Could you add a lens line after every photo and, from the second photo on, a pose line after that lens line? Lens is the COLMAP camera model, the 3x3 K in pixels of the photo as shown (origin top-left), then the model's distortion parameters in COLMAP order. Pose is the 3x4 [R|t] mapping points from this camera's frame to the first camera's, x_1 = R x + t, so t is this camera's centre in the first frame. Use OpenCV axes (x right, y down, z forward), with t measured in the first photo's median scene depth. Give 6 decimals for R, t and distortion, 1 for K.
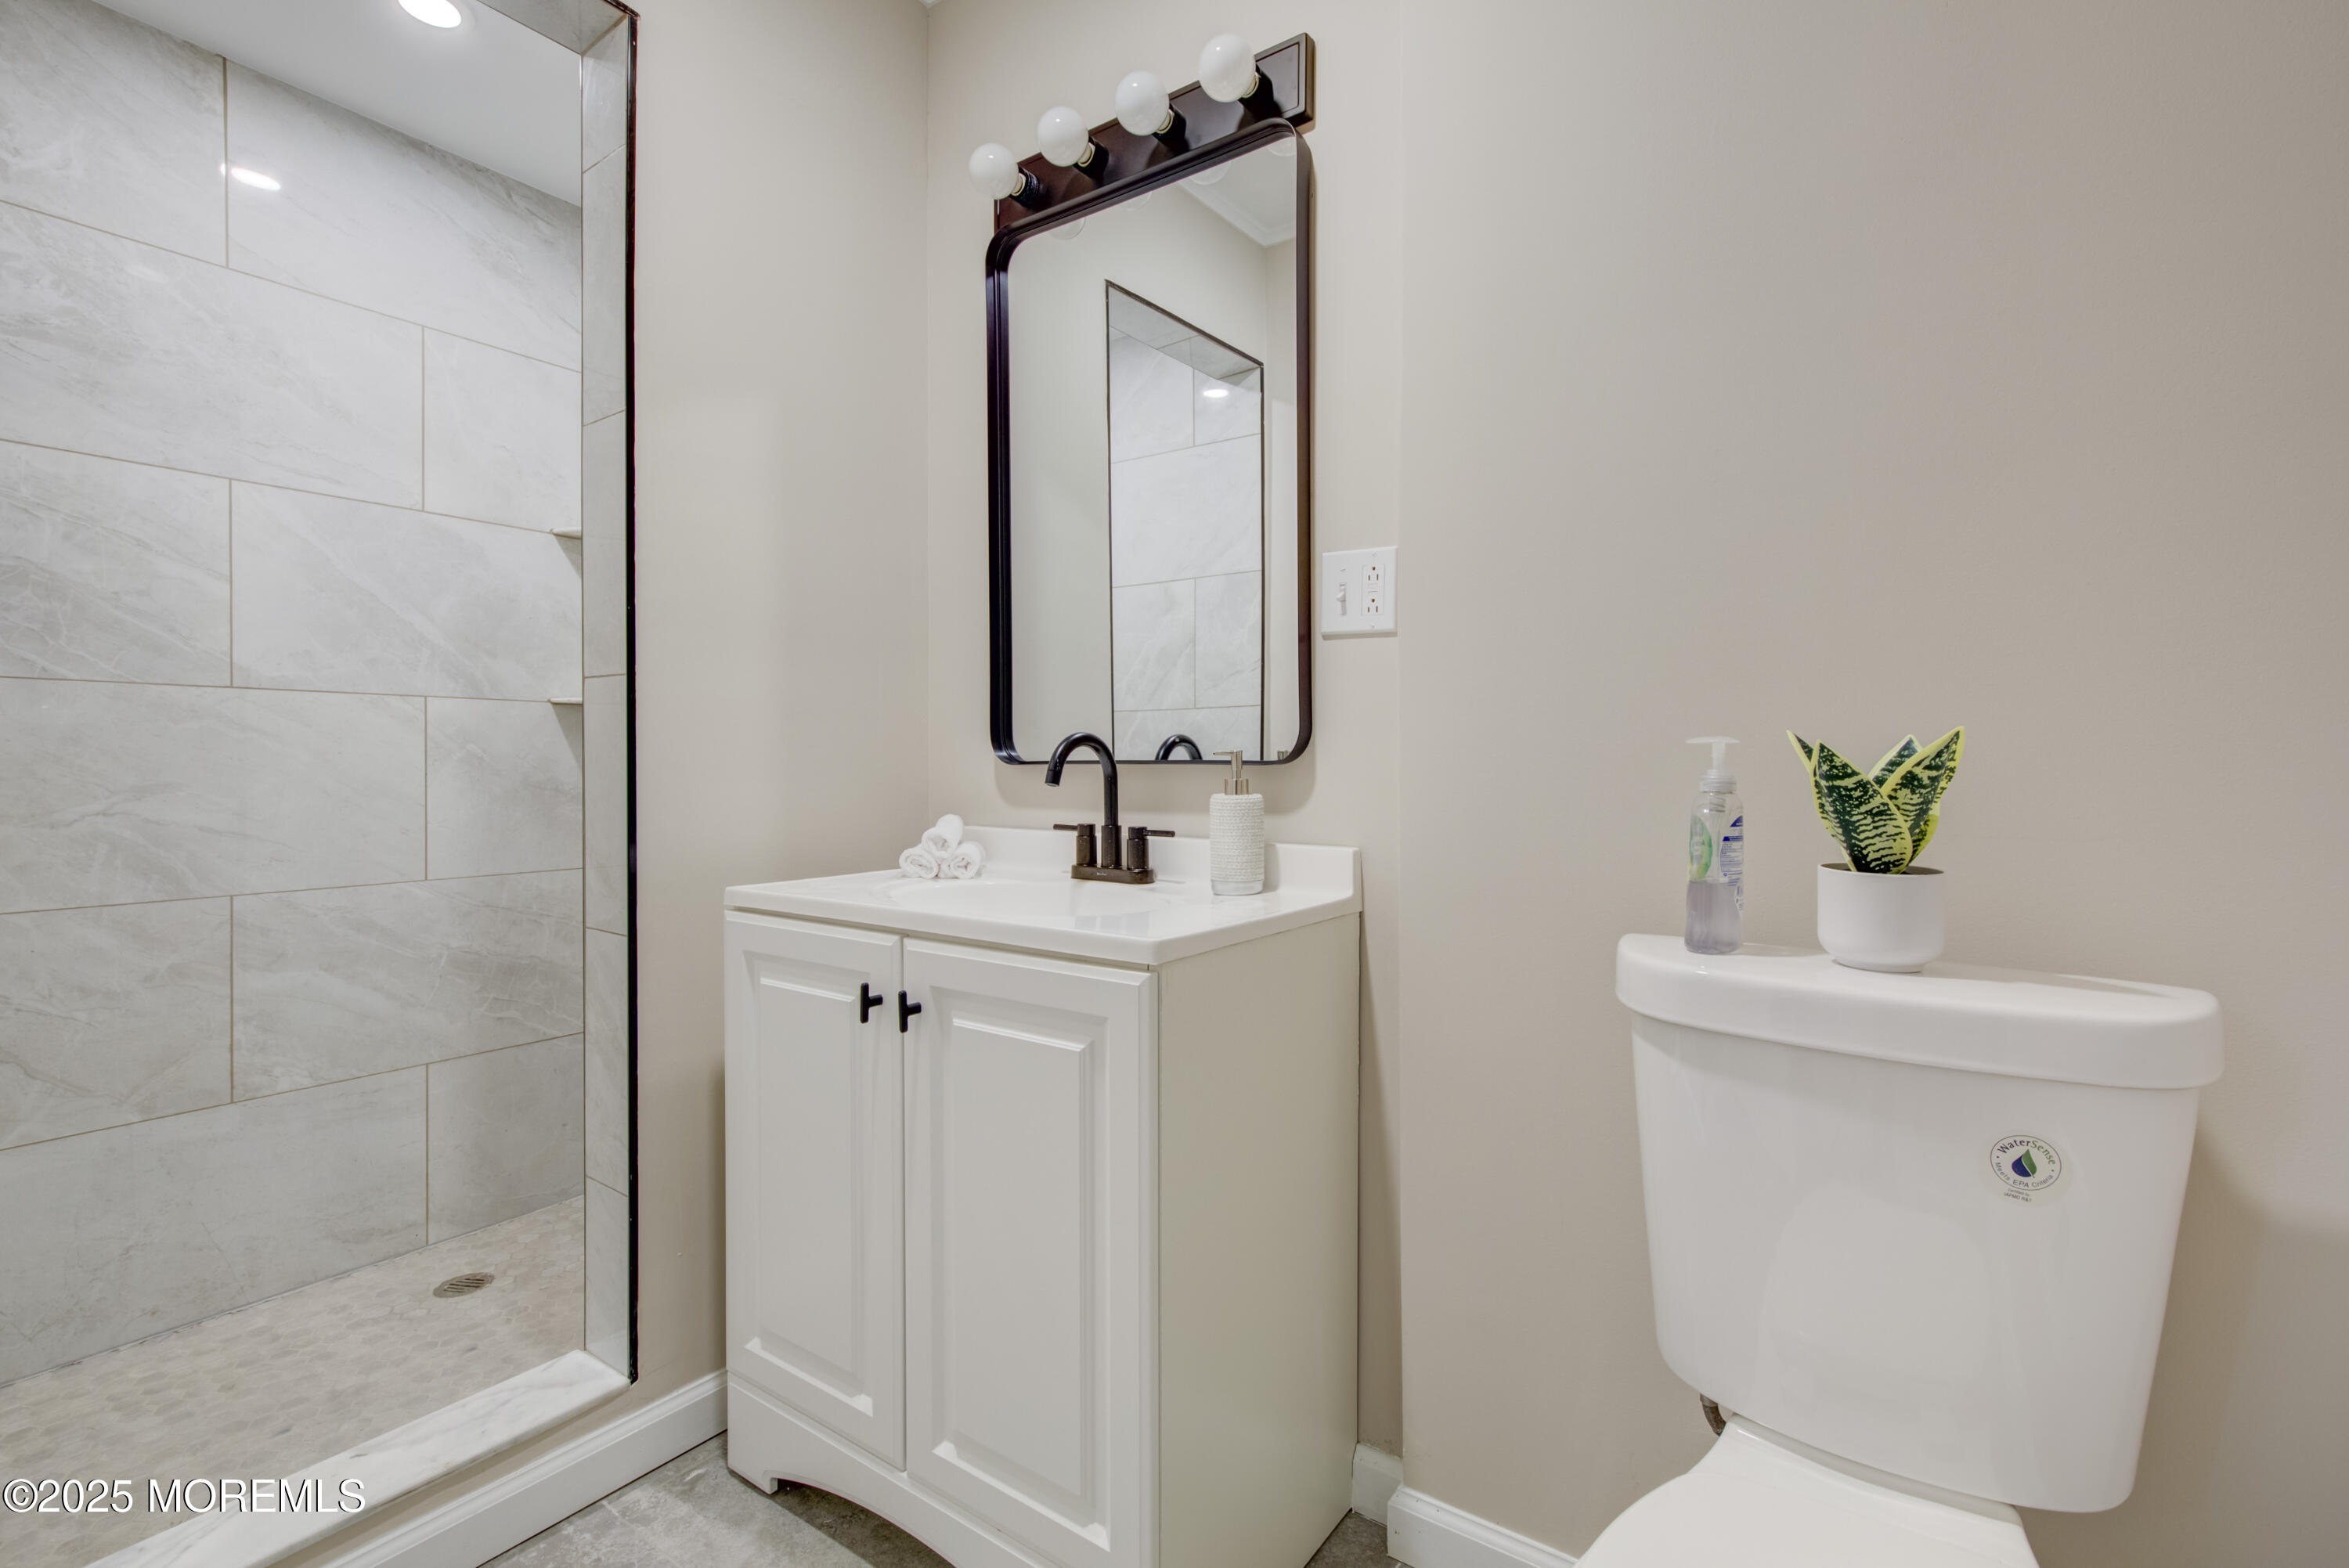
lens RADIAL K [[1053.4, 0, 1181.3], [0, 1053.4, 771.5], [0, 0, 1]] dist [-0.001915, 0.000782]
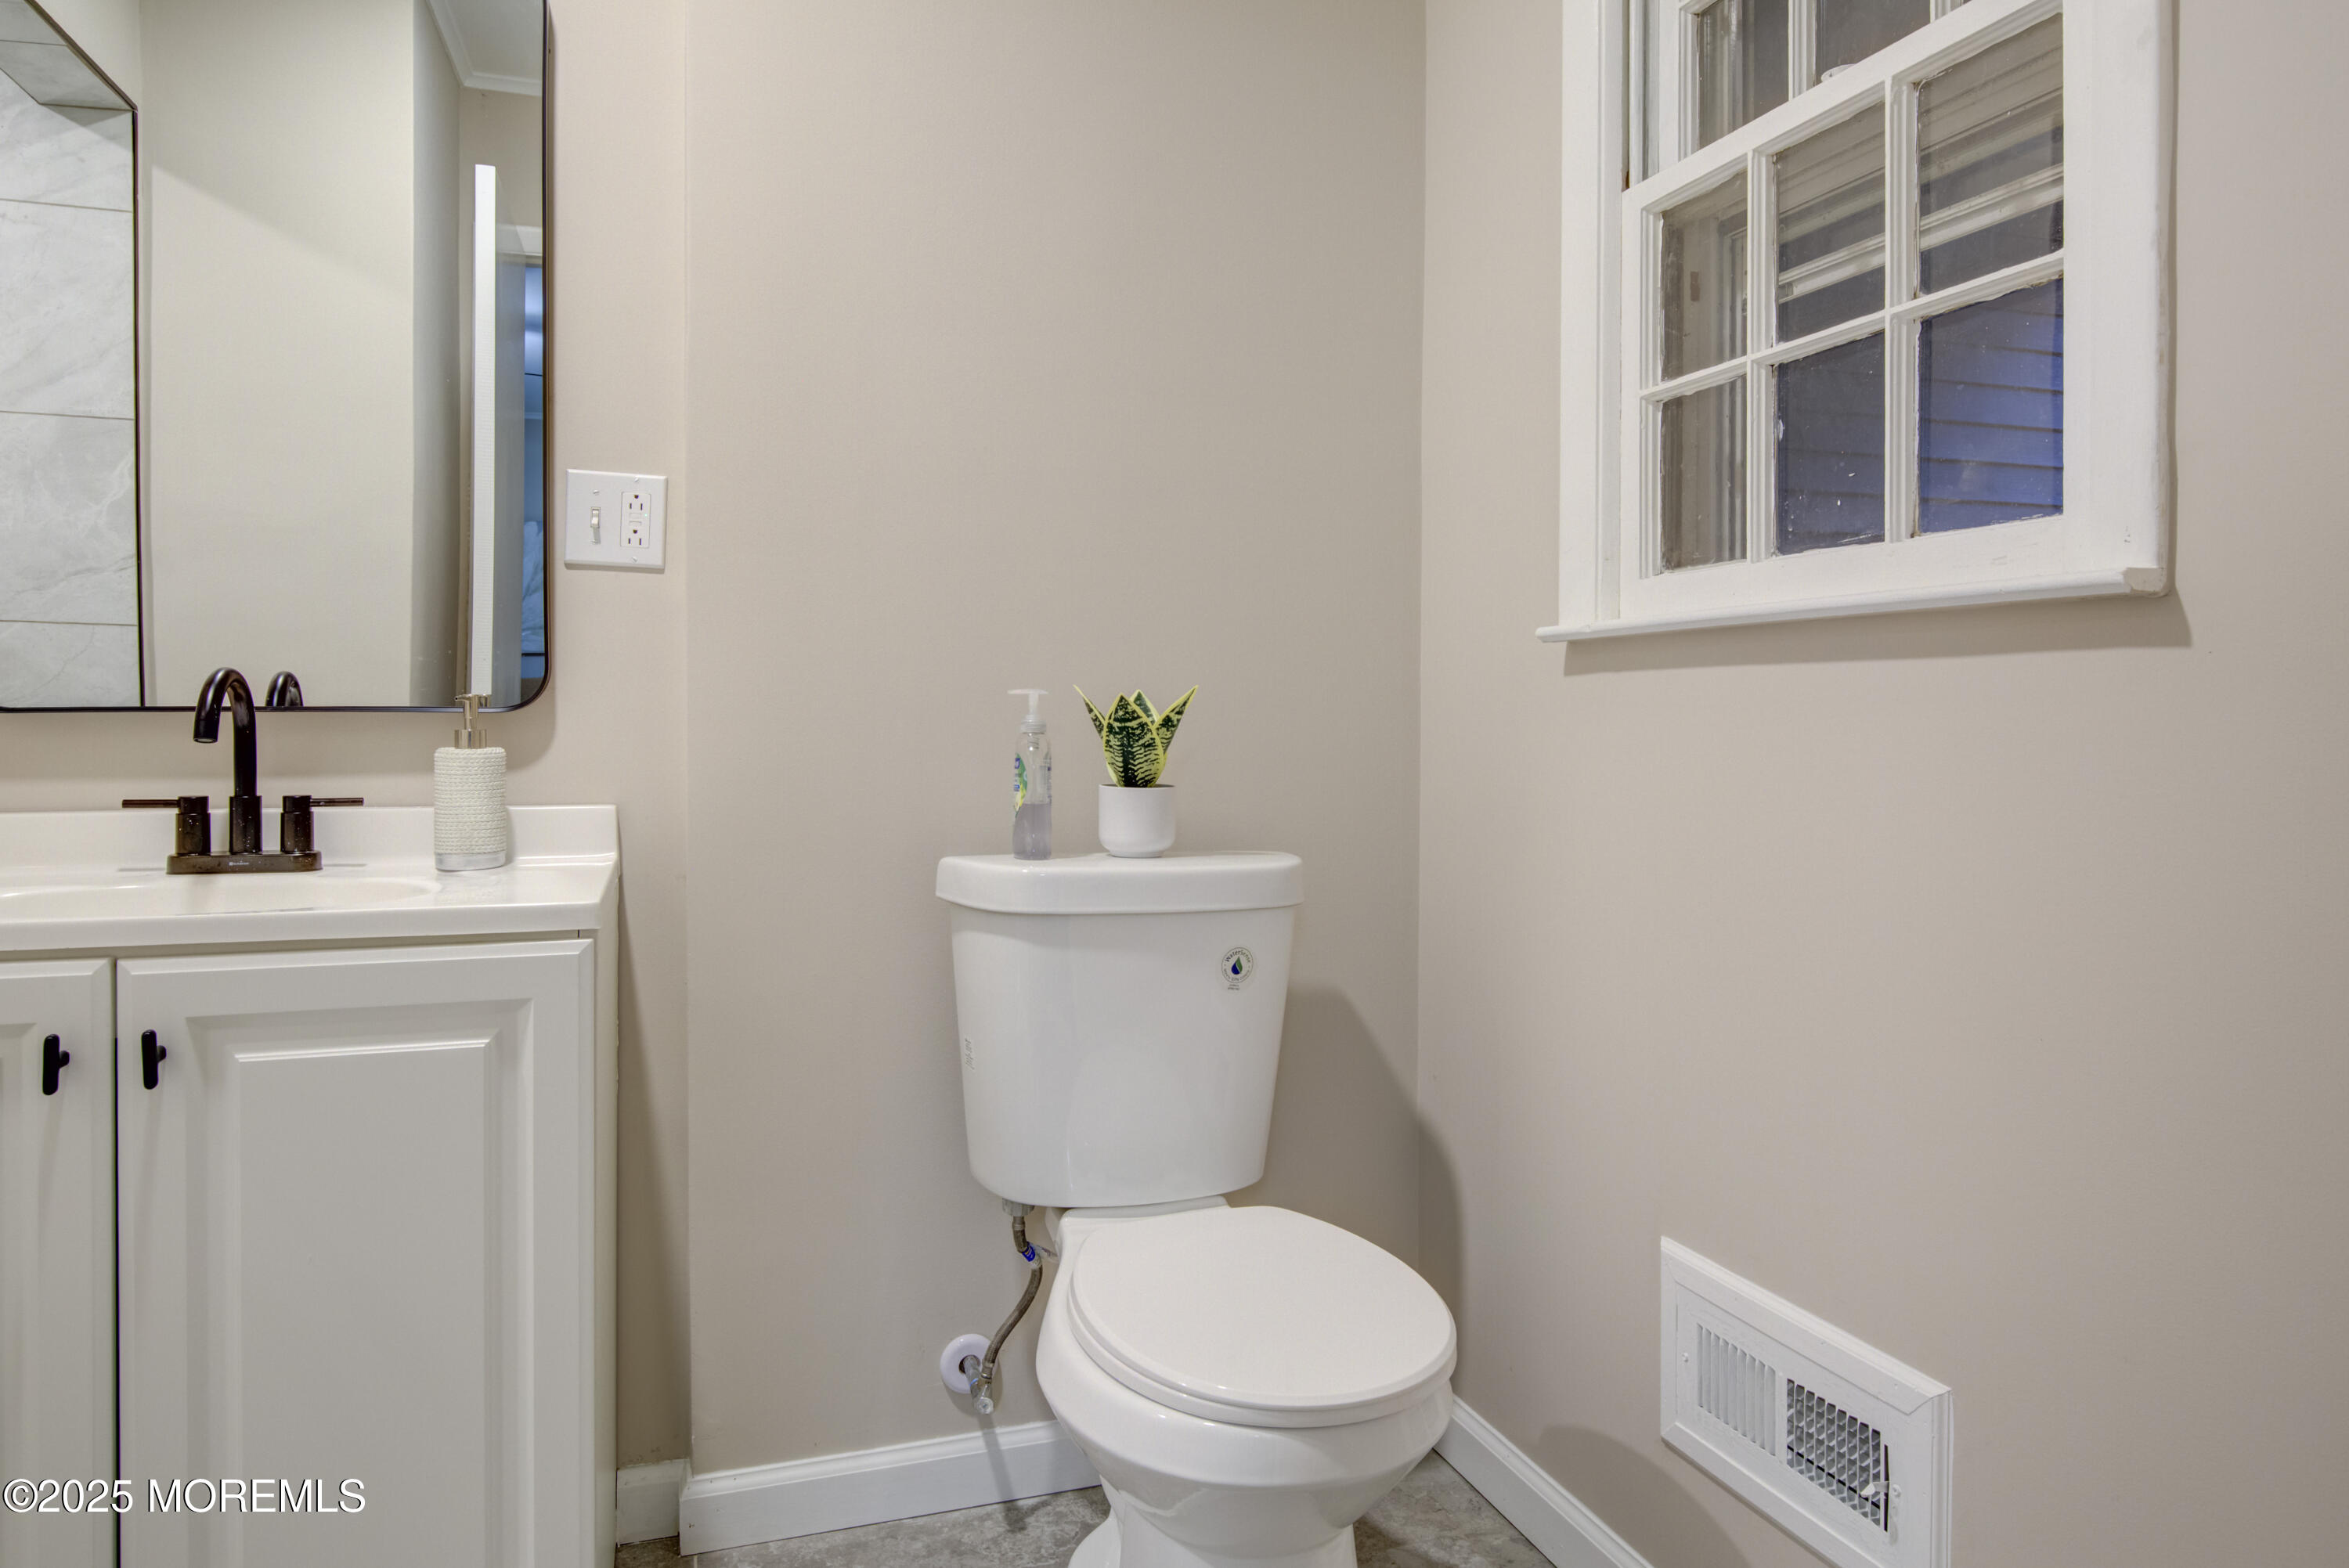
lens RADIAL K [[1436.1, 0, 1166.2], [0, 1436.1, 721.6], [0, 0, 1]] dist [-0.006317, -0.000934]
pose [[0.597681, -0.004955, 0.801718, -0.541006], [0.007176, 0.999974, 0.000830, 0.003923], [-0.801702, 0.005258, 0.597701, -0.107491]]
